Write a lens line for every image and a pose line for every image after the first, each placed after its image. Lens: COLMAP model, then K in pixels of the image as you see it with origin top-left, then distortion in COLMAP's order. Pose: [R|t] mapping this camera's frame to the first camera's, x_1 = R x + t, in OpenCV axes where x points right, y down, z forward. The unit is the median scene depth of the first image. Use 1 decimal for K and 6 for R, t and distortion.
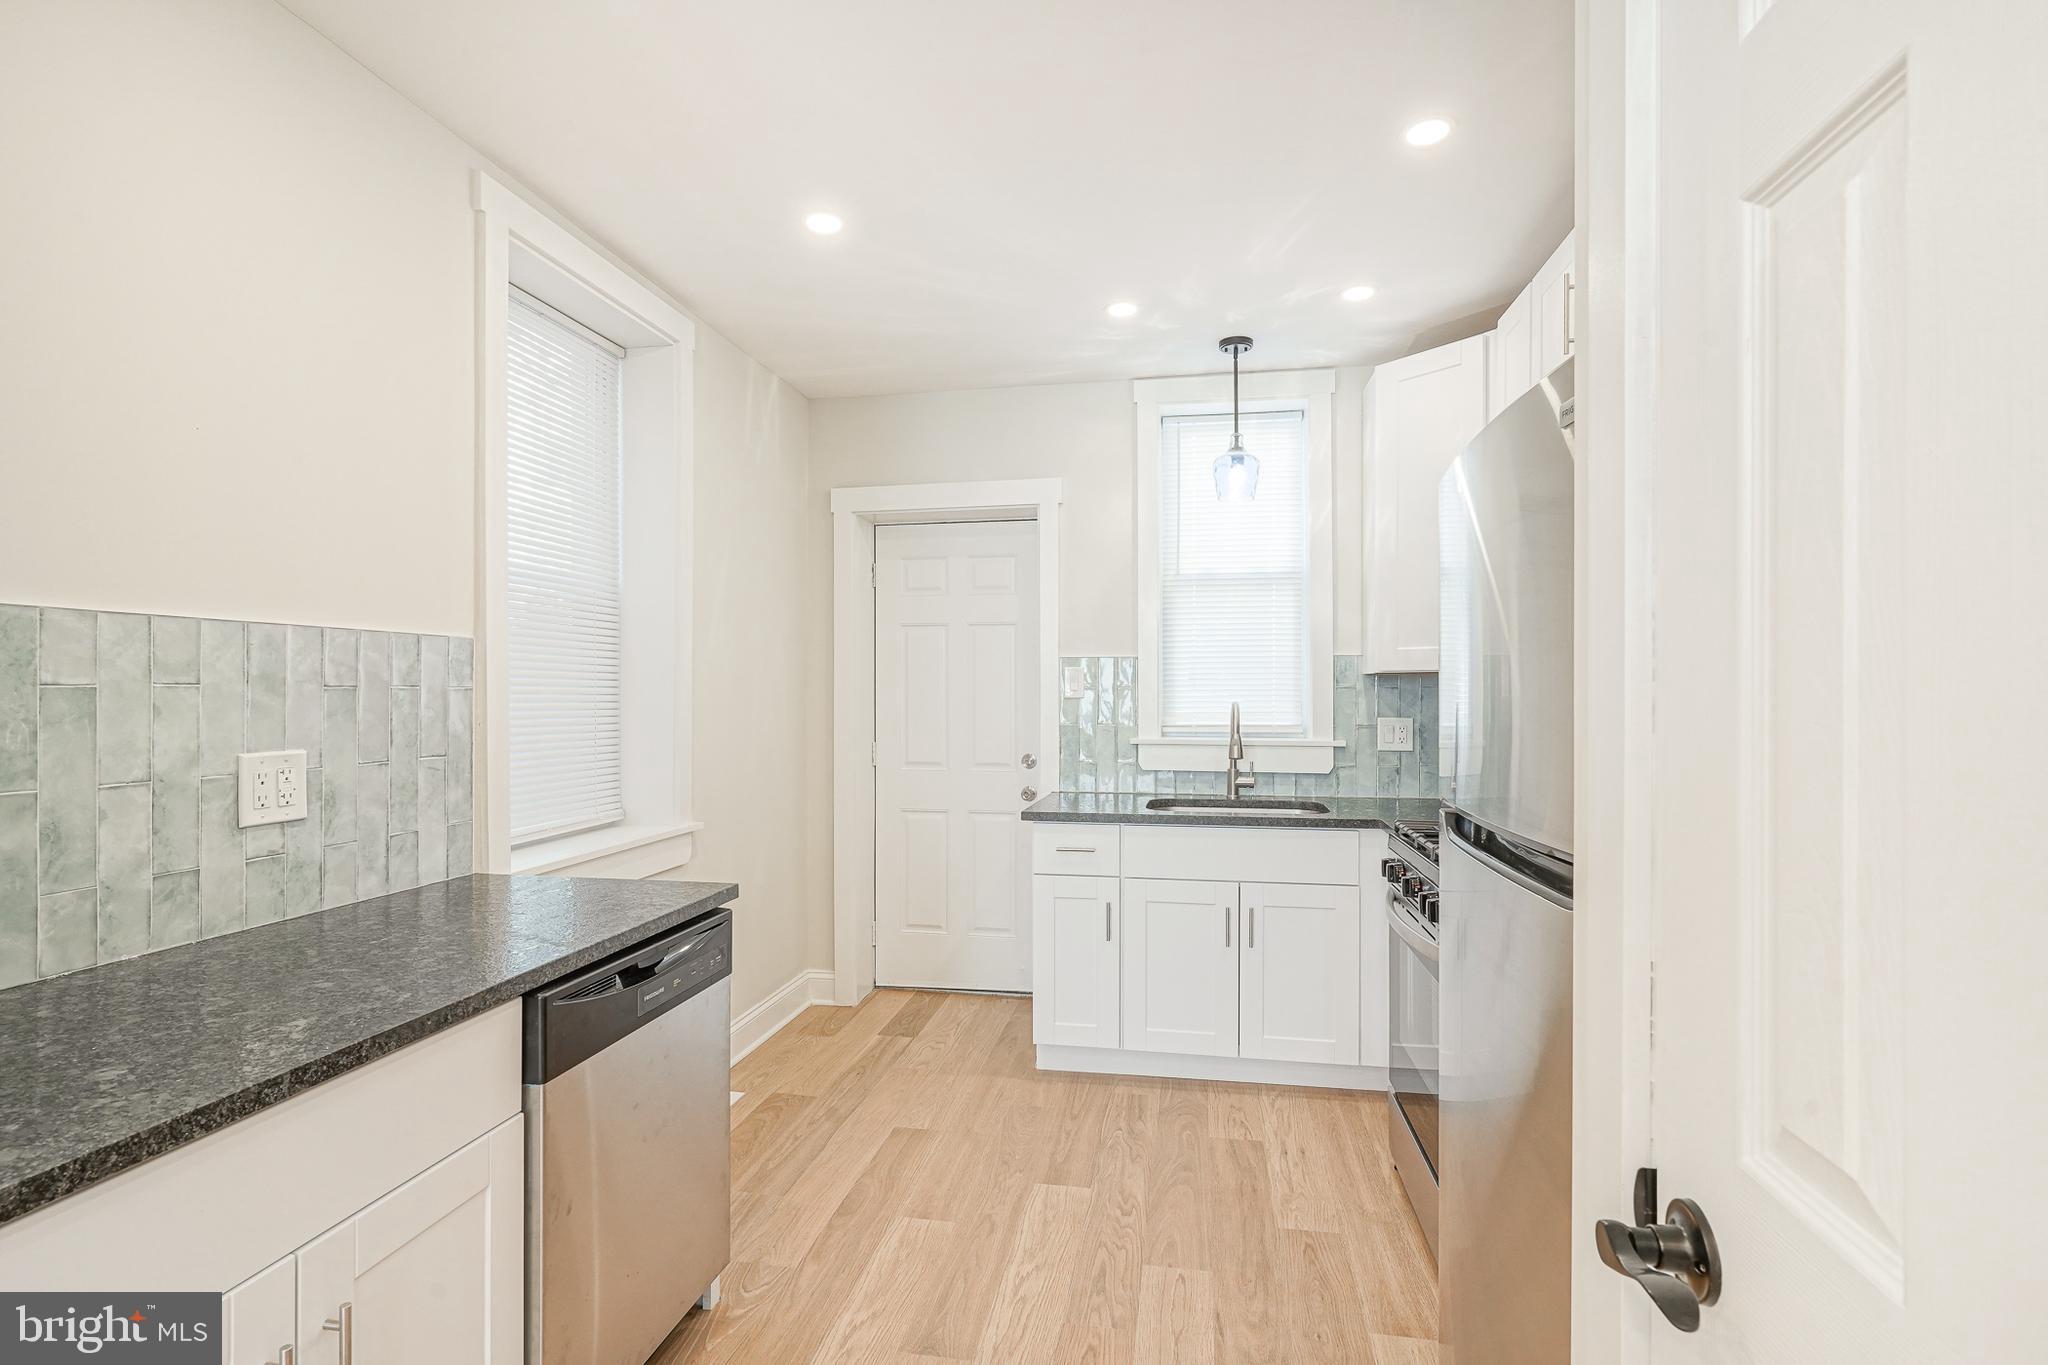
lens RADIAL K [[1003.7, 0, 1021.5], [0, 1003.7, 692.0], [0, 0, 1]] dist [-0.011282, 0.007610]
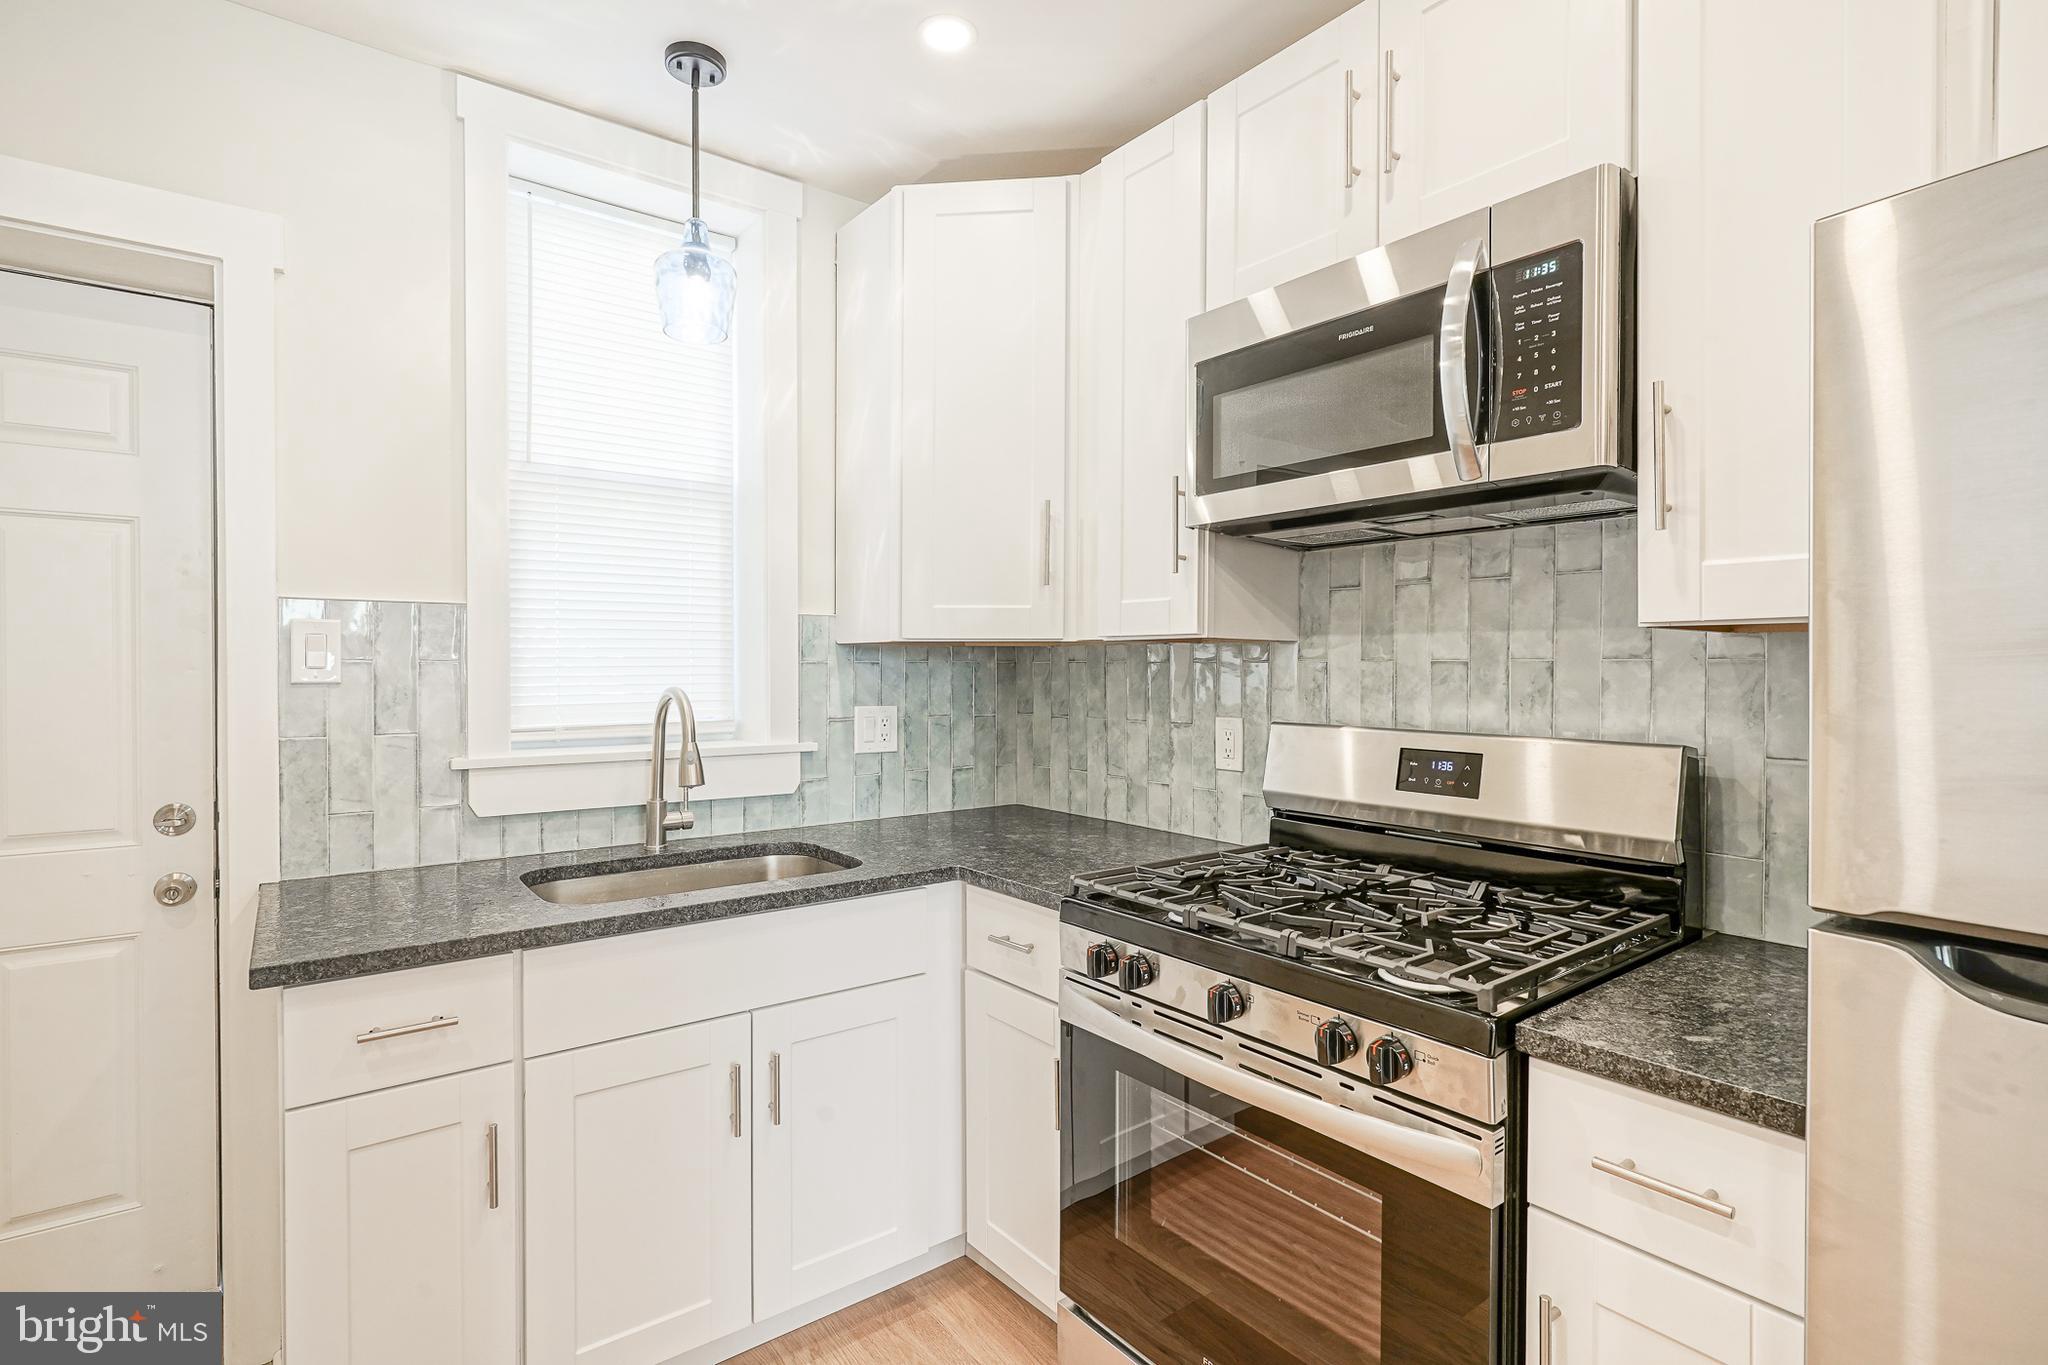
lens RADIAL K [[1003.7, 0, 1026.7], [0, 1003.7, 672.6], [0, 0, 1]] dist [-0.011282, 0.007610]
pose [[0.677548, -0.004872, 0.735463, -0.080589], [0.000286, 0.999980, 0.006361, -0.002391], [-0.735479, -0.004100, 0.677535, 0.470753]]
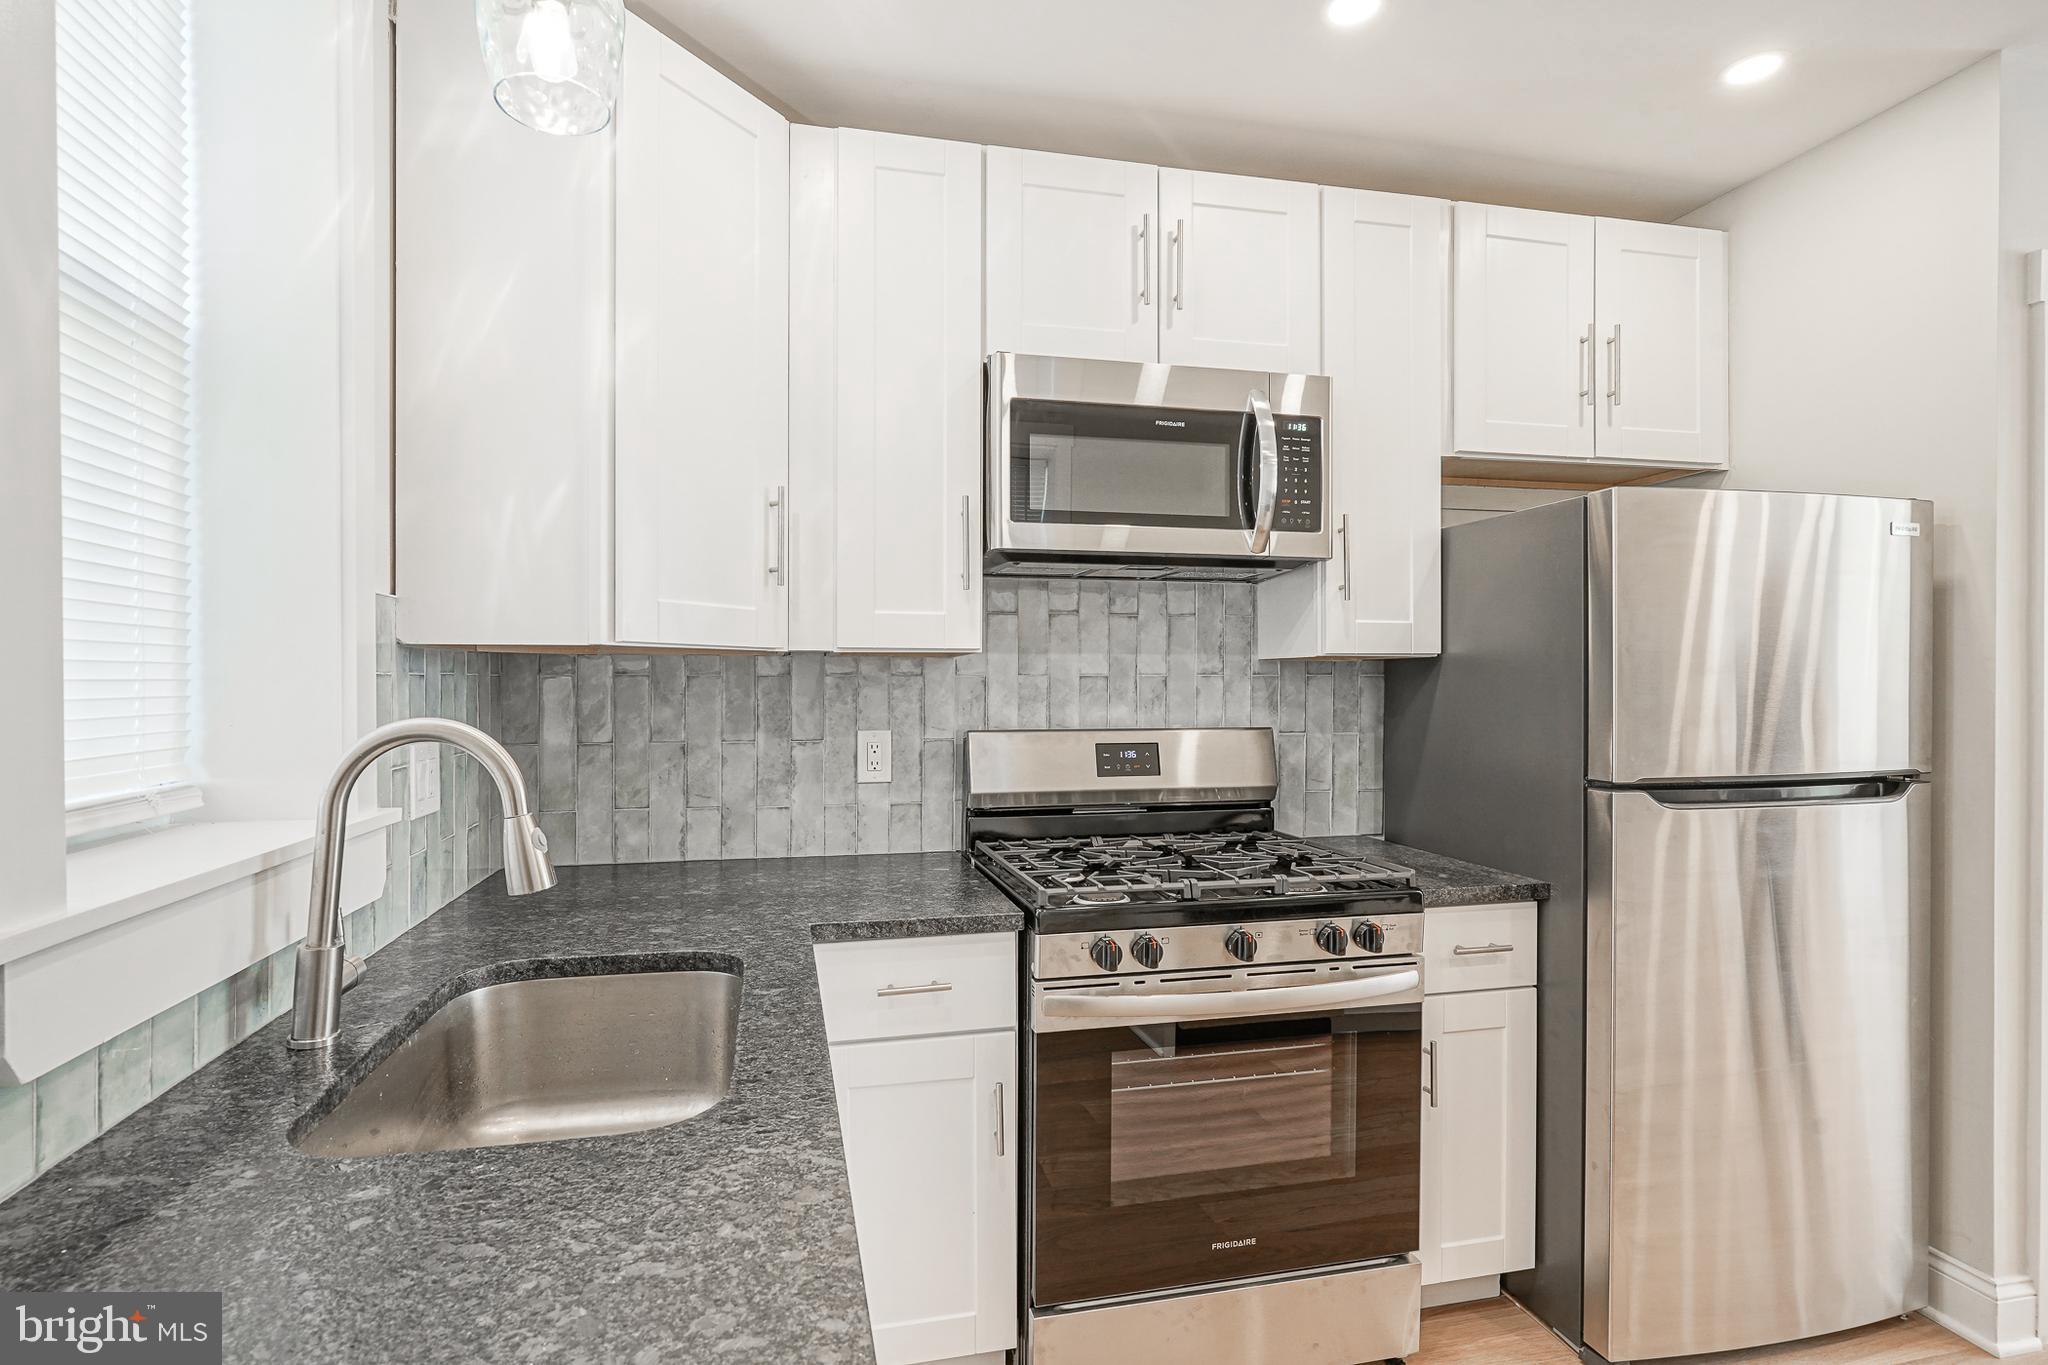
lens RADIAL K [[1003.7, 0, 996.3], [0, 1003.7, 688.1], [0, 0, 1]] dist [-0.011282, 0.007610]
pose [[-0.384587, -0.009894, 0.923036, -0.154871], [0.001838, 0.999932, 0.011484, -0.004522], [-0.923087, 0.006113, -0.384543, 1.002326]]
